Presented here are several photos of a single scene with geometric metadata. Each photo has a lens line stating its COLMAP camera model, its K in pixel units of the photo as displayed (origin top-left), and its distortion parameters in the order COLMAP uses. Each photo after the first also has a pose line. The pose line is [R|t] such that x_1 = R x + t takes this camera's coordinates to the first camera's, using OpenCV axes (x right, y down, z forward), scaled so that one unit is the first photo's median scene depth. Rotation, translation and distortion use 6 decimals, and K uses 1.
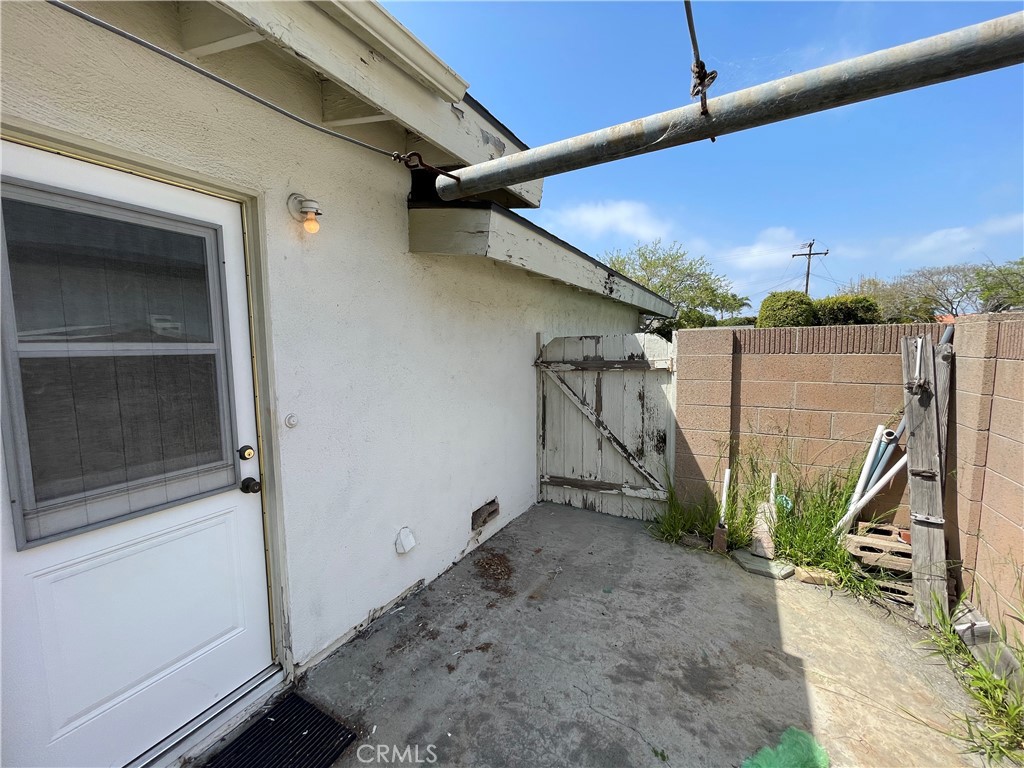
lens RADIAL K [[409.2, 0, 510.5], [0, 409.2, 379.9], [0, 0, 1]] dist [0.000214, 0.000124]
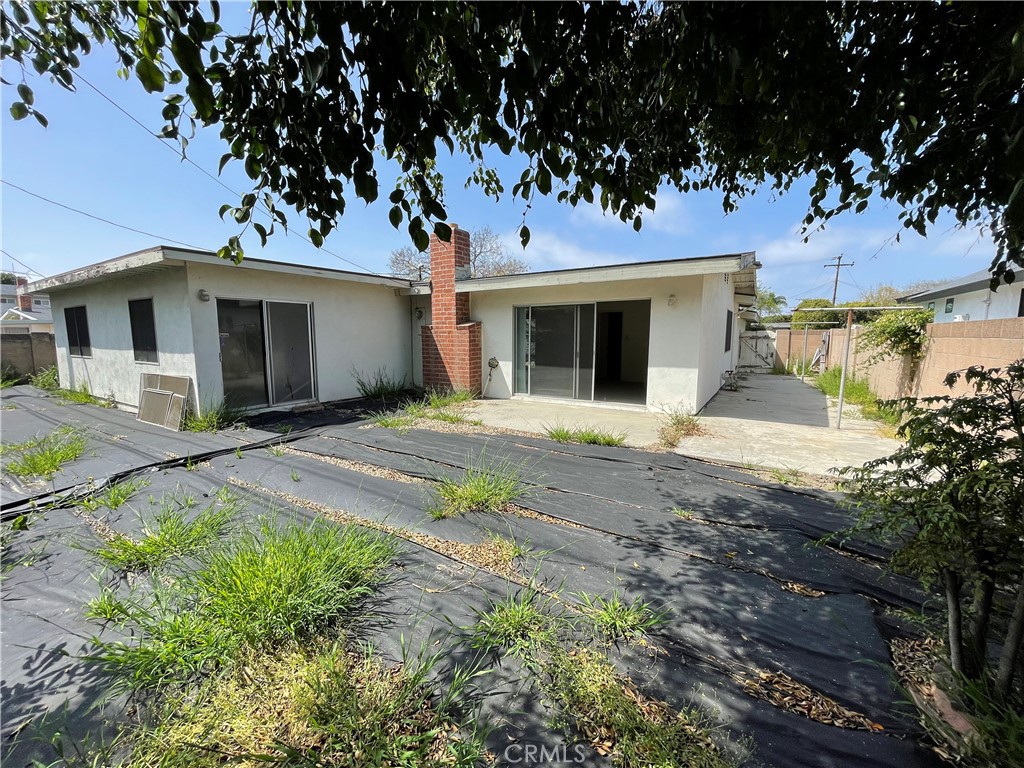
lens RADIAL K [[409.2, 0, 510.5], [0, 409.2, 379.9], [0, 0, 1]] dist [0.000214, 0.000124]
pose [[0.998267, 0.020112, -0.055298, -2.106263], [-0.018917, 0.999578, 0.022037, 0.358073], [0.055718, -0.020952, 0.998227, -3.427411]]
